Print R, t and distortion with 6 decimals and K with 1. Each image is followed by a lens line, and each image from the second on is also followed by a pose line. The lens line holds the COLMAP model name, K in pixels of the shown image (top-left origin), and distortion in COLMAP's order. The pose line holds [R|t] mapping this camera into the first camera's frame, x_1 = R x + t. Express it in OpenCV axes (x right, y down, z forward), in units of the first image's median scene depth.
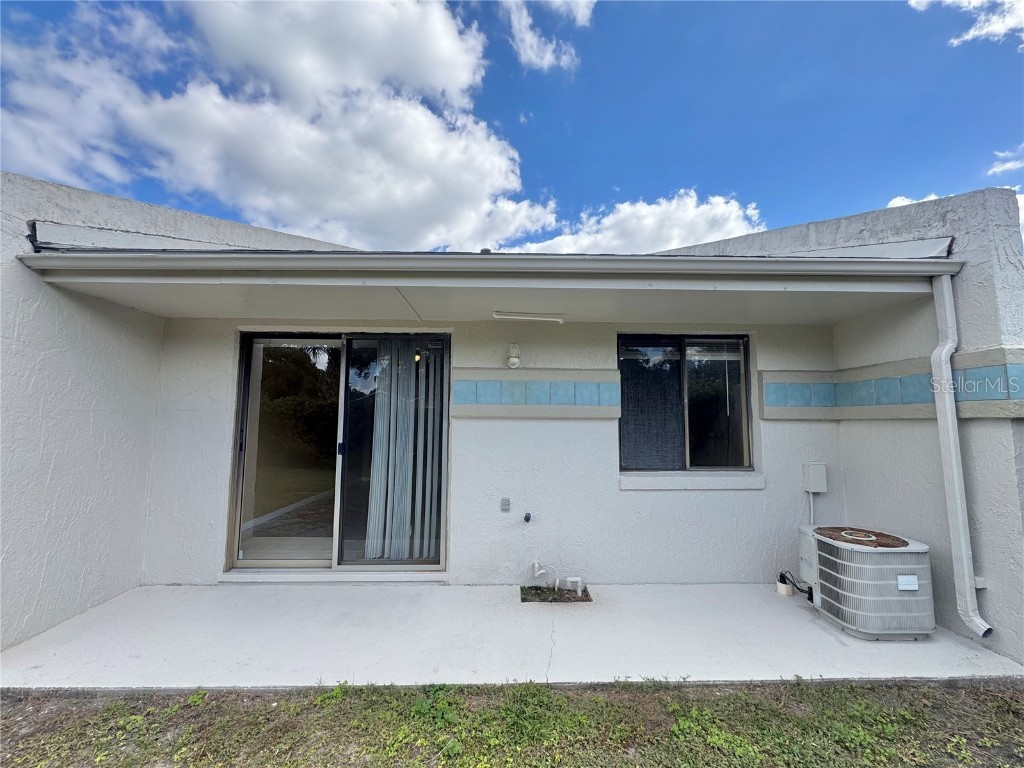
lens RADIAL K [[408.7, 0, 513.5], [0, 408.7, 383.9], [0, 0, 1]] dist [-0.003506, 0.000401]
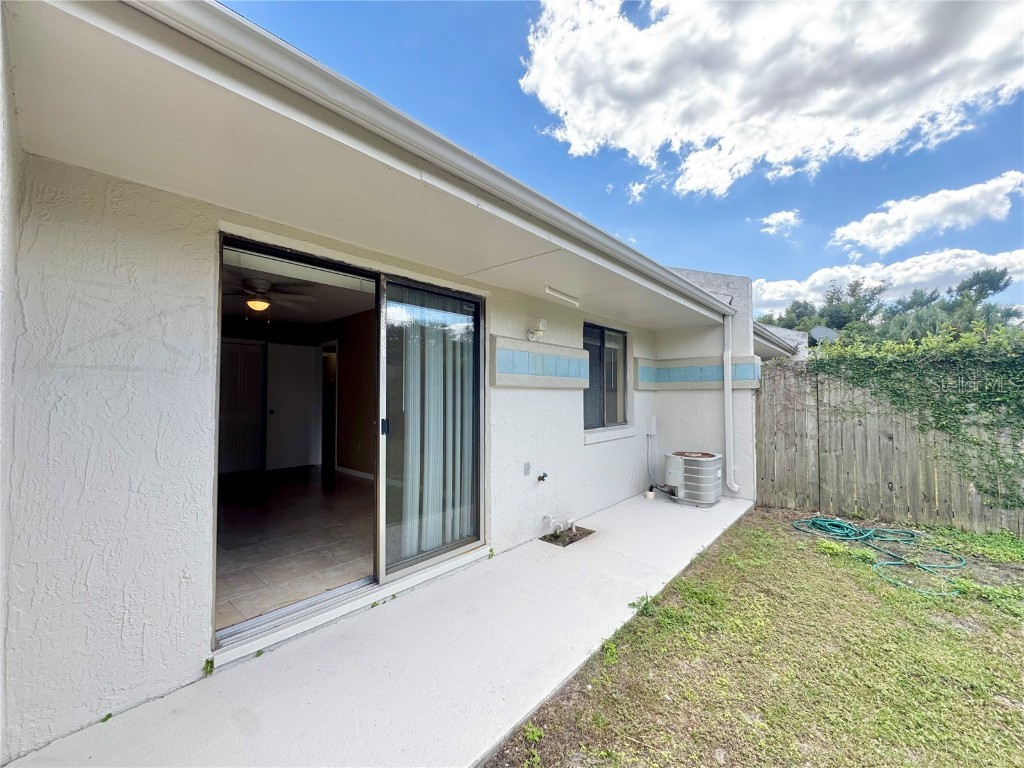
lens RADIAL K [[408.7, 0, 513.5], [0, 408.7, 383.9], [0, 0, 1]] dist [-0.003506, 0.000401]
pose [[0.678830, 0.012730, 0.734185, -0.777542], [-0.062763, 0.997197, 0.040740, 0.031326], [-0.731608, -0.073735, 0.677726, 0.297679]]
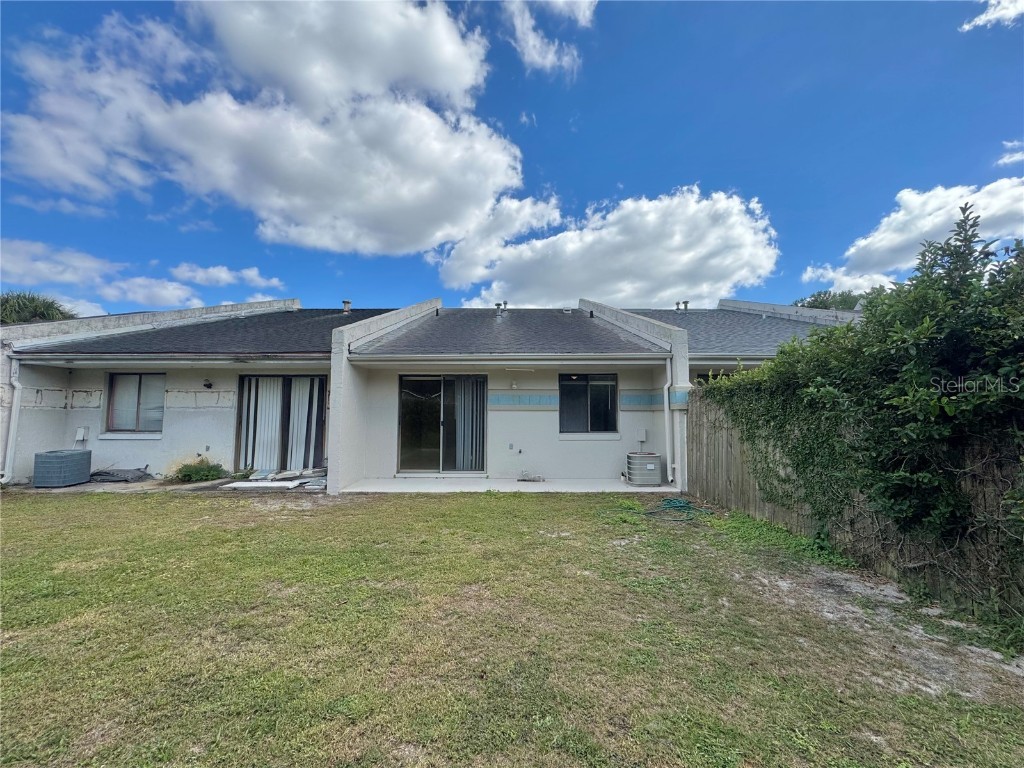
lens RADIAL K [[408.7, 0, 513.5], [0, 408.7, 383.9], [0, 0, 1]] dist [-0.003506, 0.000401]
pose [[0.999965, -0.000478, -0.008380, 0.014790], [0.000626, 0.999843, 0.017681, -0.105244], [0.008370, -0.017686, 0.999809, -1.308555]]
